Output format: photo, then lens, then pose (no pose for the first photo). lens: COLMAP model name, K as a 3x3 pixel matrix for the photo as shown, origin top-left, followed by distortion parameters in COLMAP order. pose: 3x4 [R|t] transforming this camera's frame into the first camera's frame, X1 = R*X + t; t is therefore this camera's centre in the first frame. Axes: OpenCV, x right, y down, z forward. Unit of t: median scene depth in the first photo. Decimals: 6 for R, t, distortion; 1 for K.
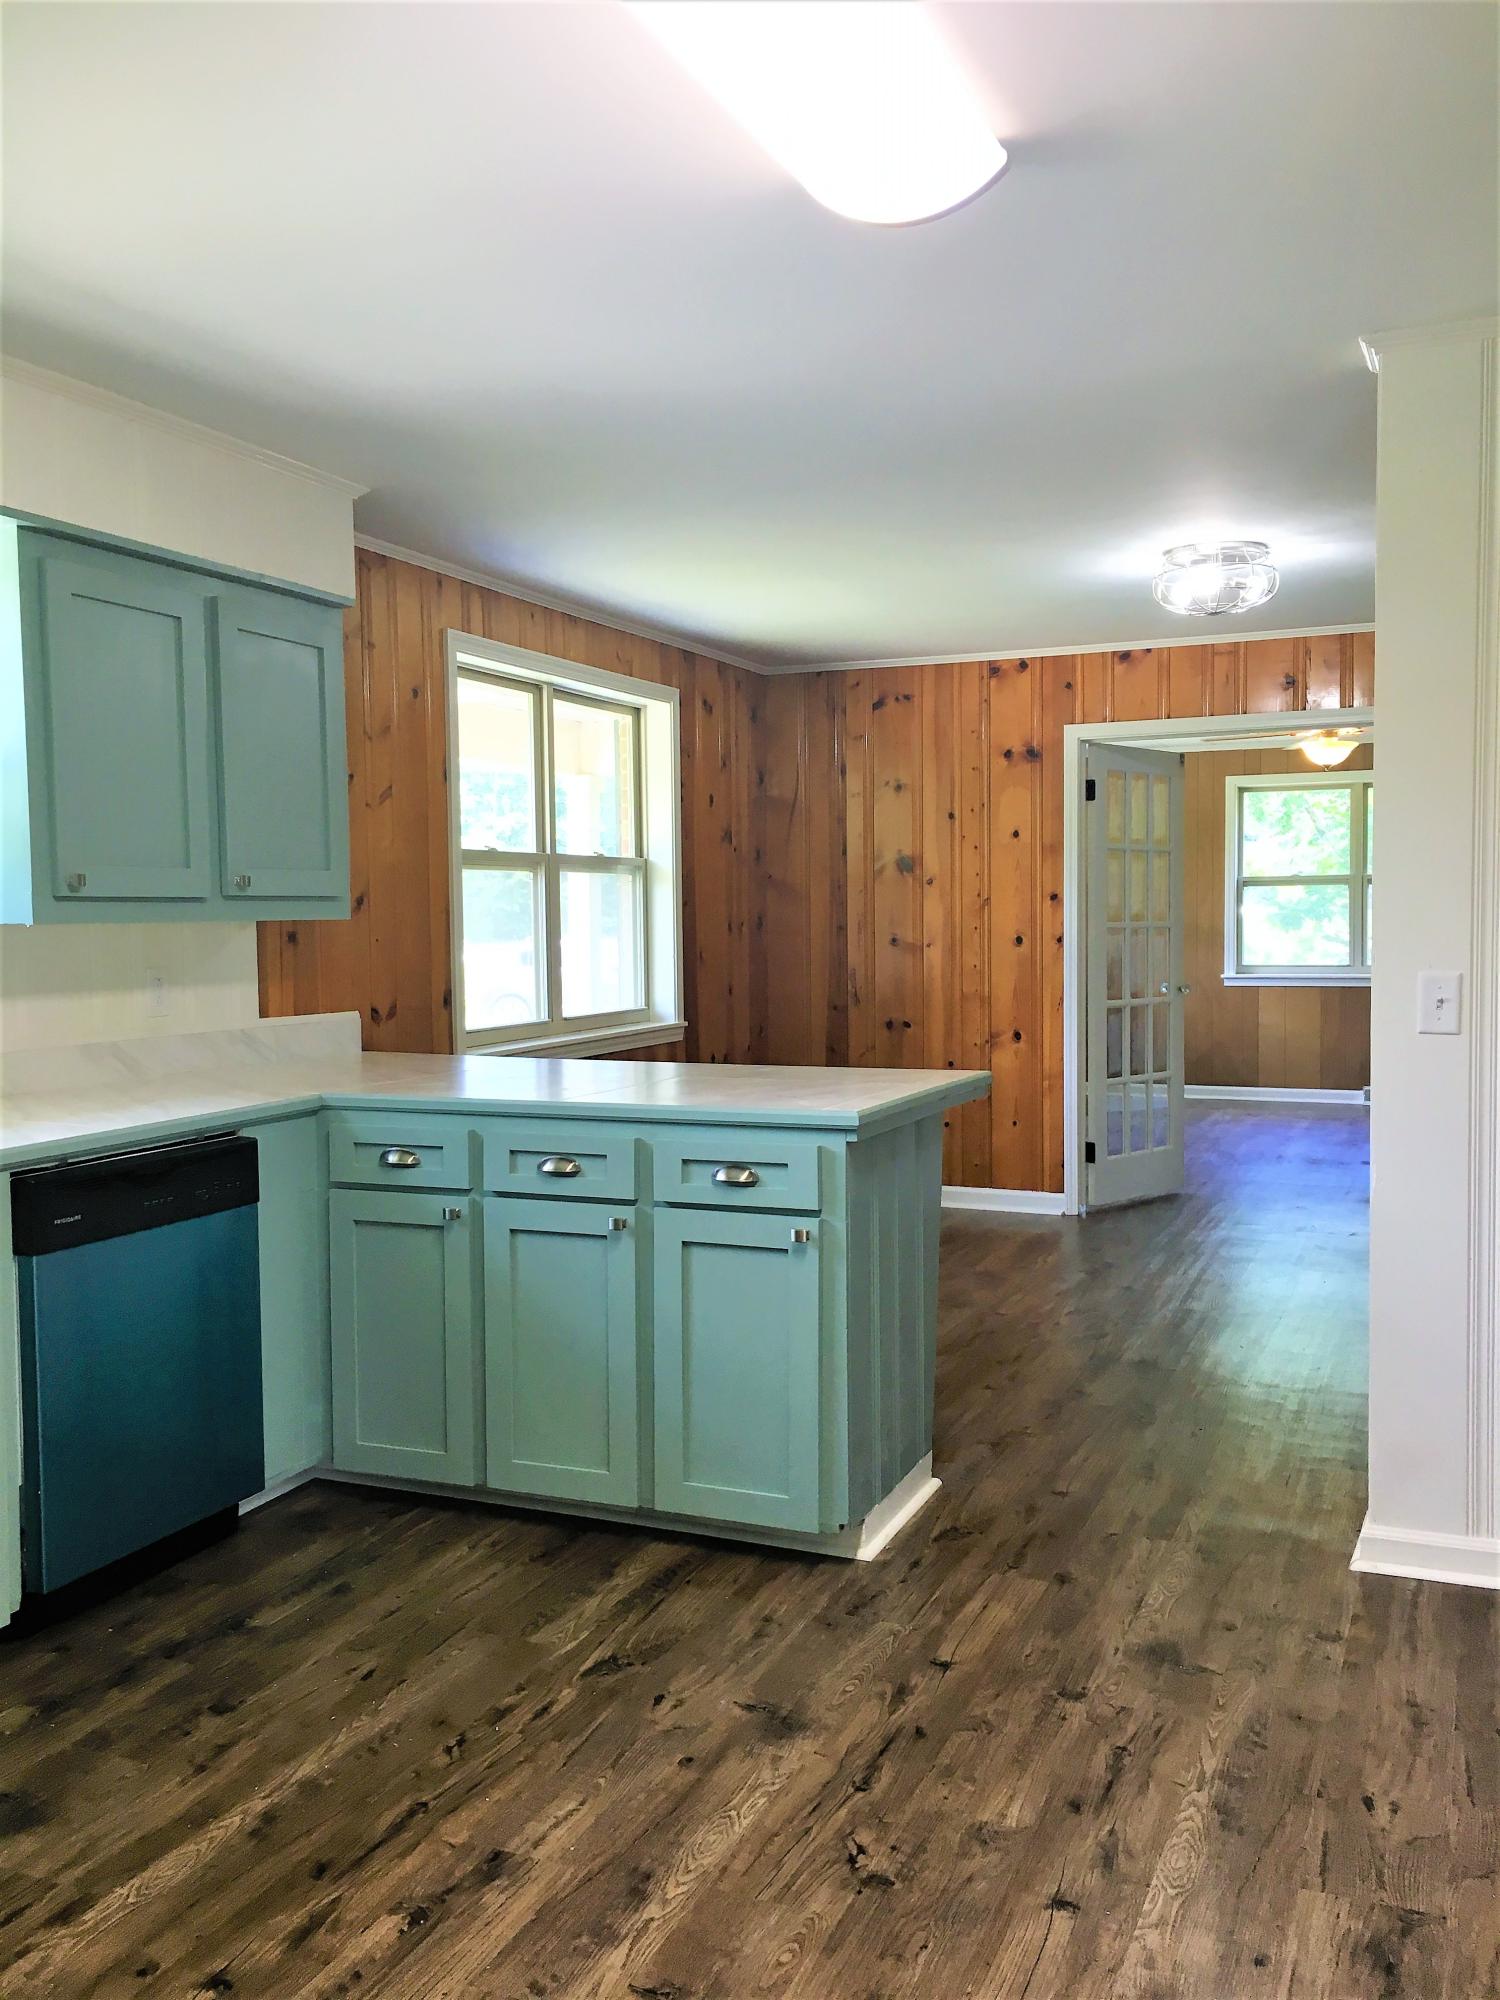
lens RADIAL K [[1717.2, 0, 747.3], [0, 1717.2, 994.2], [0, 0, 1]] dist [0.078592, -0.106171]
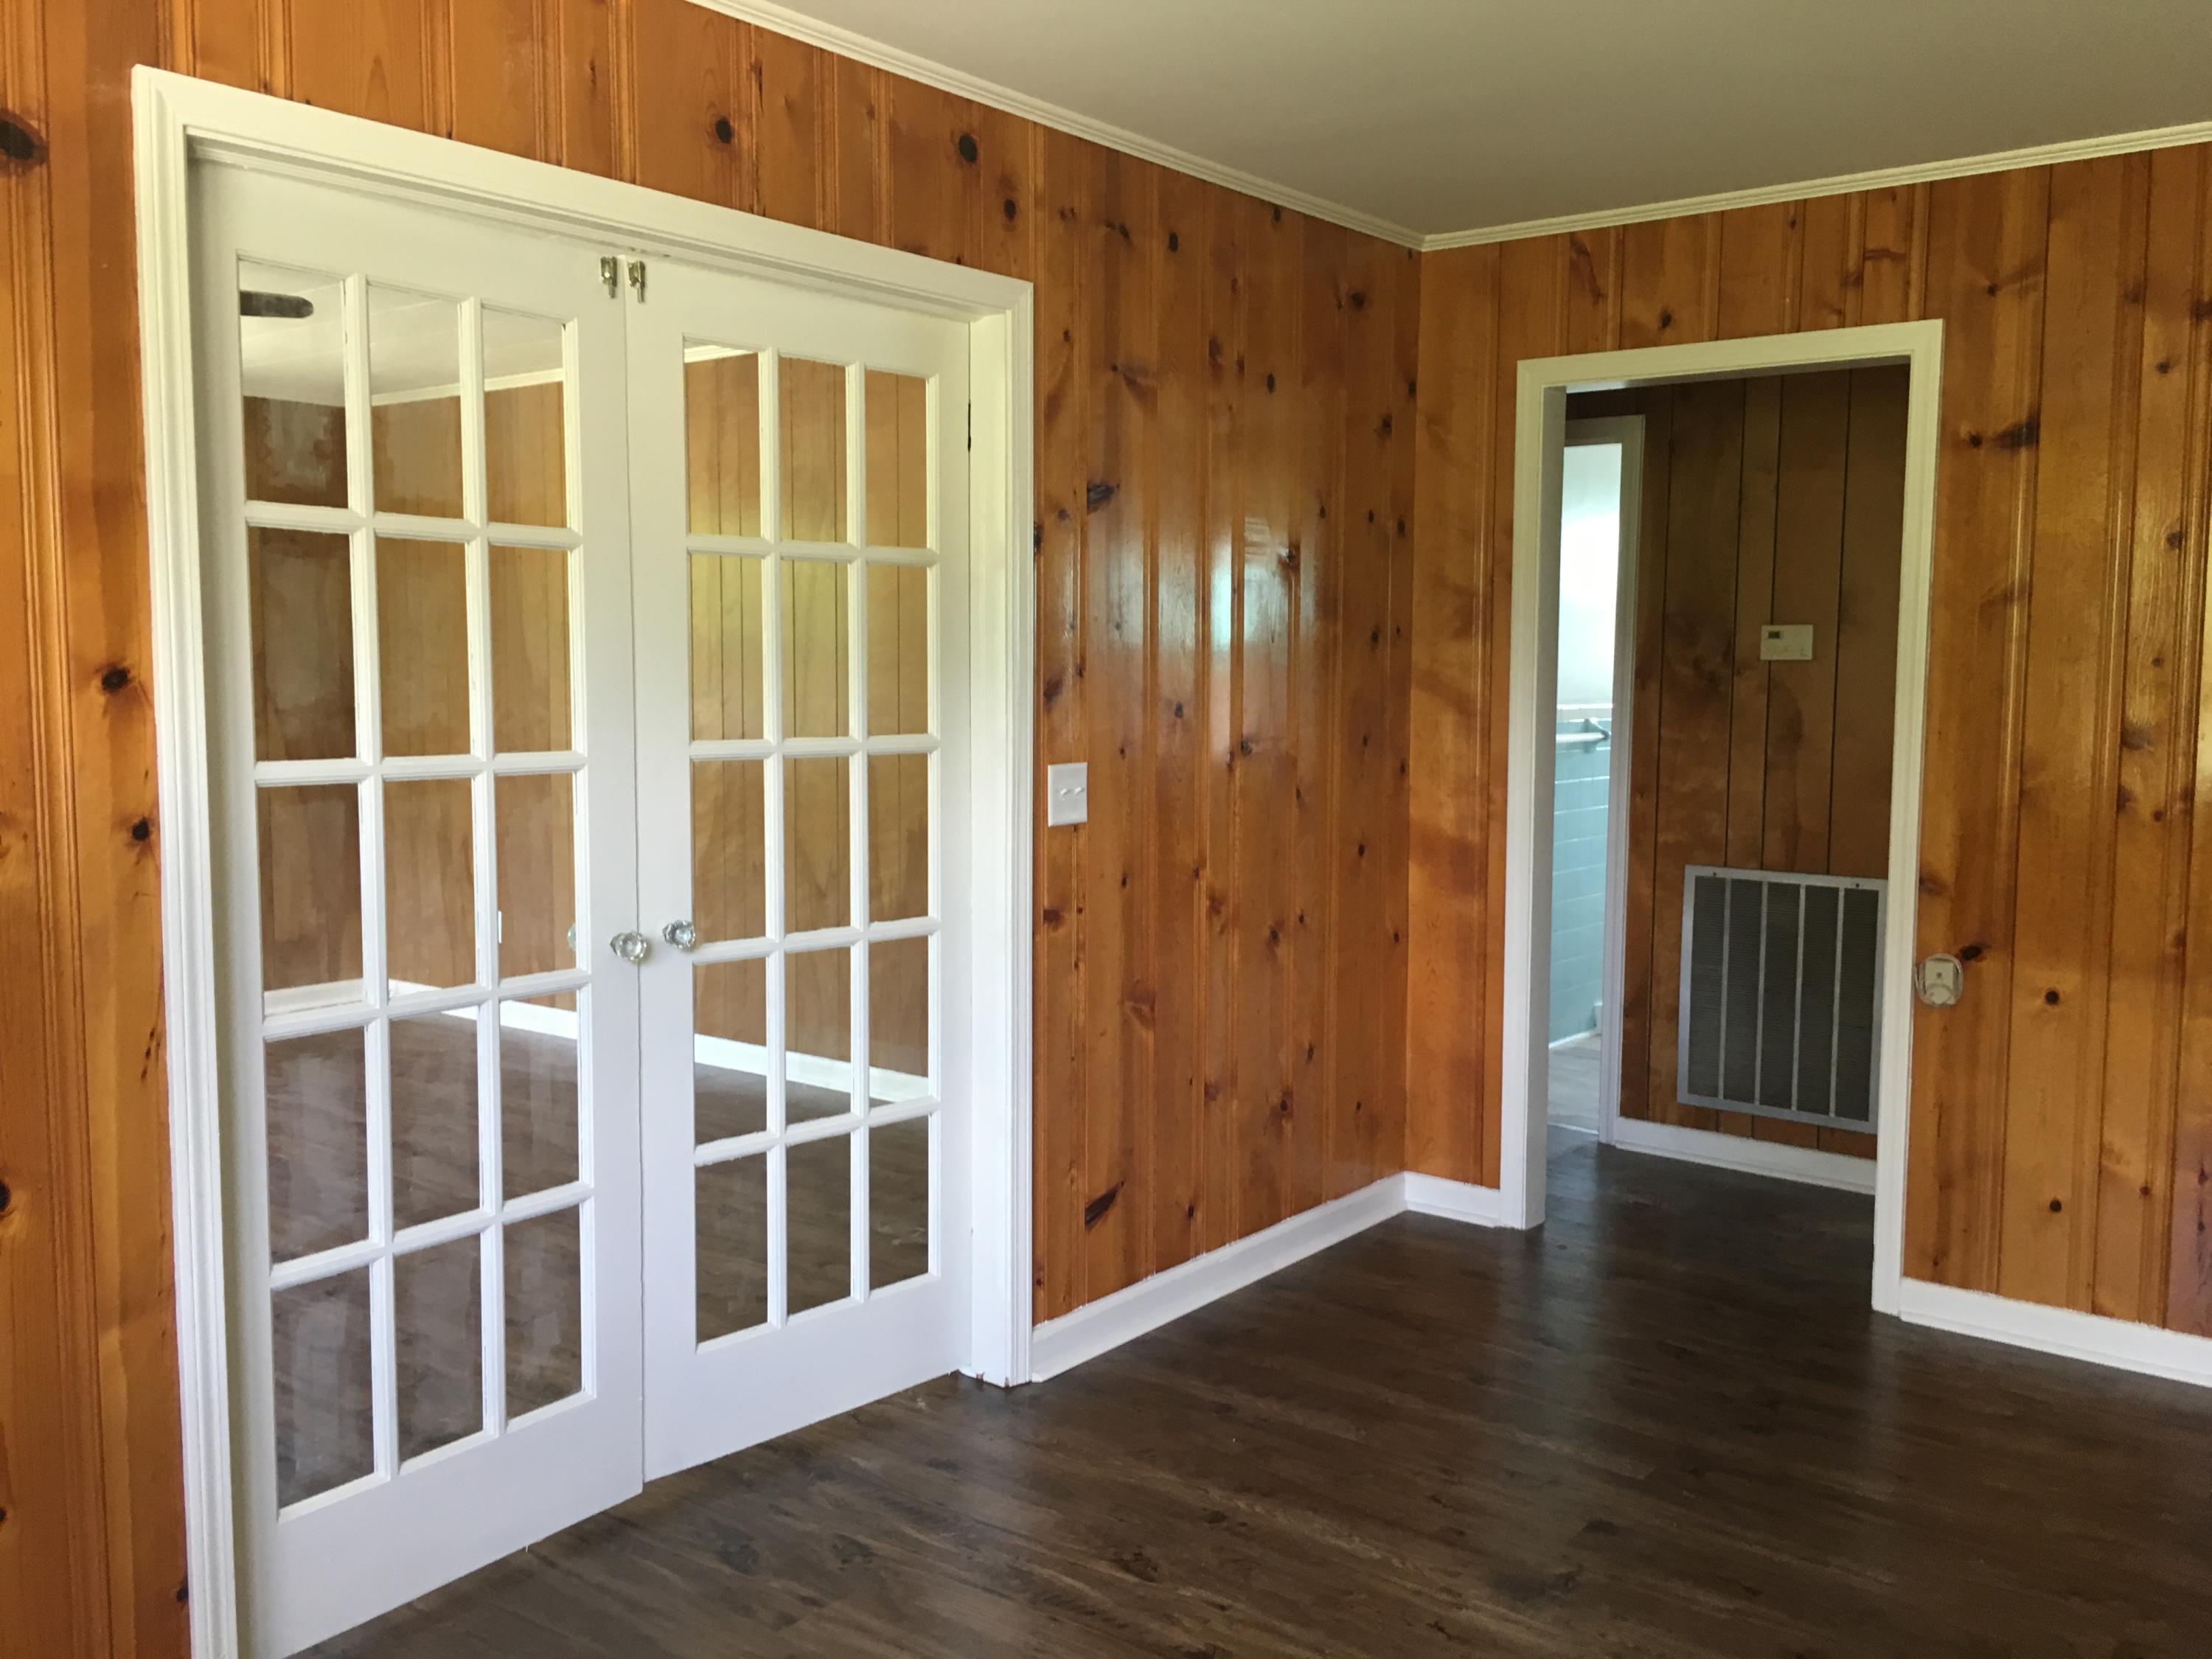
lens RADIAL K [[1899.3, 0, 1111.4], [0, 1899.3, 824.7], [0, 0, 1]] dist [0.078592, -0.106171]
pose [[0.268307, -0.068419, 0.960901, -0.166953], [0.034447, 0.997518, 0.061408, -0.094592], [-0.962717, 0.016624, 0.269998, 1.545174]]
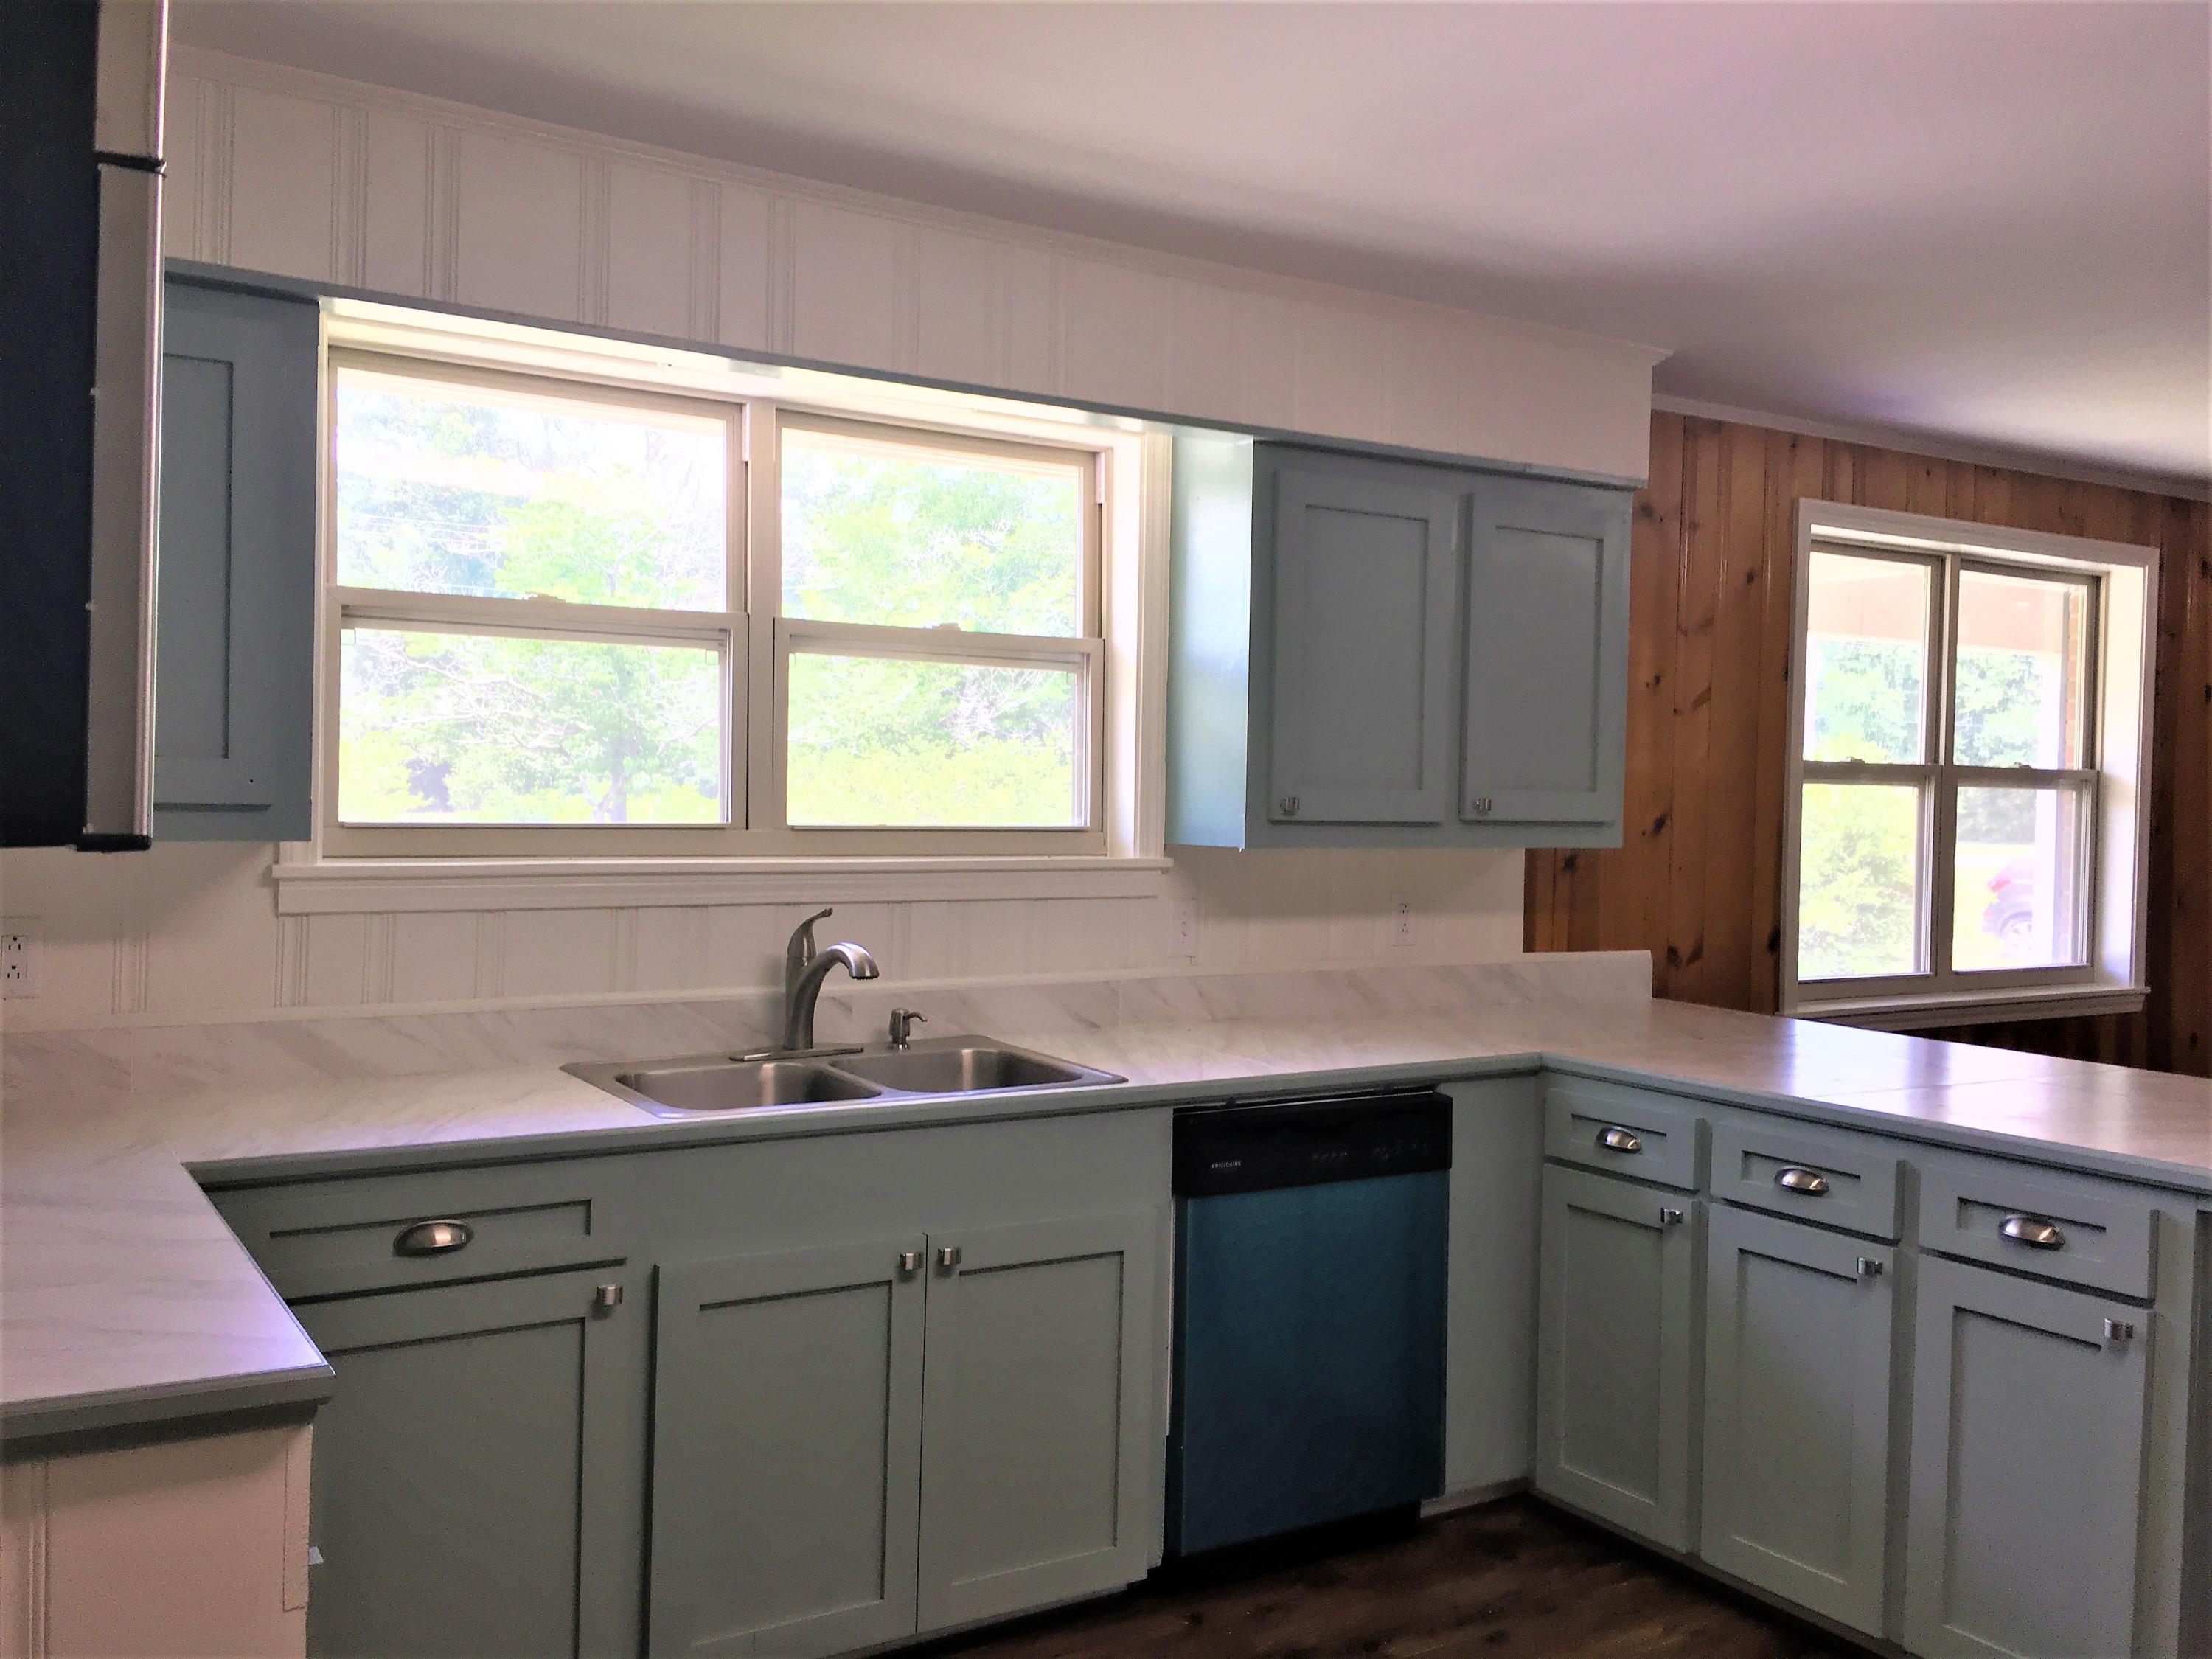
lens RADIAL K [[1899.3, 0, 1108.5], [0, 1899.3, 827.9], [0, 0, 1]] dist [0.078592, -0.106171]
pose [[0.824472, 0.040329, -0.564465, 0.121248], [-0.056975, 0.998305, -0.011895, -0.034135], [0.563028, 0.041968, 0.825372, 0.079446]]
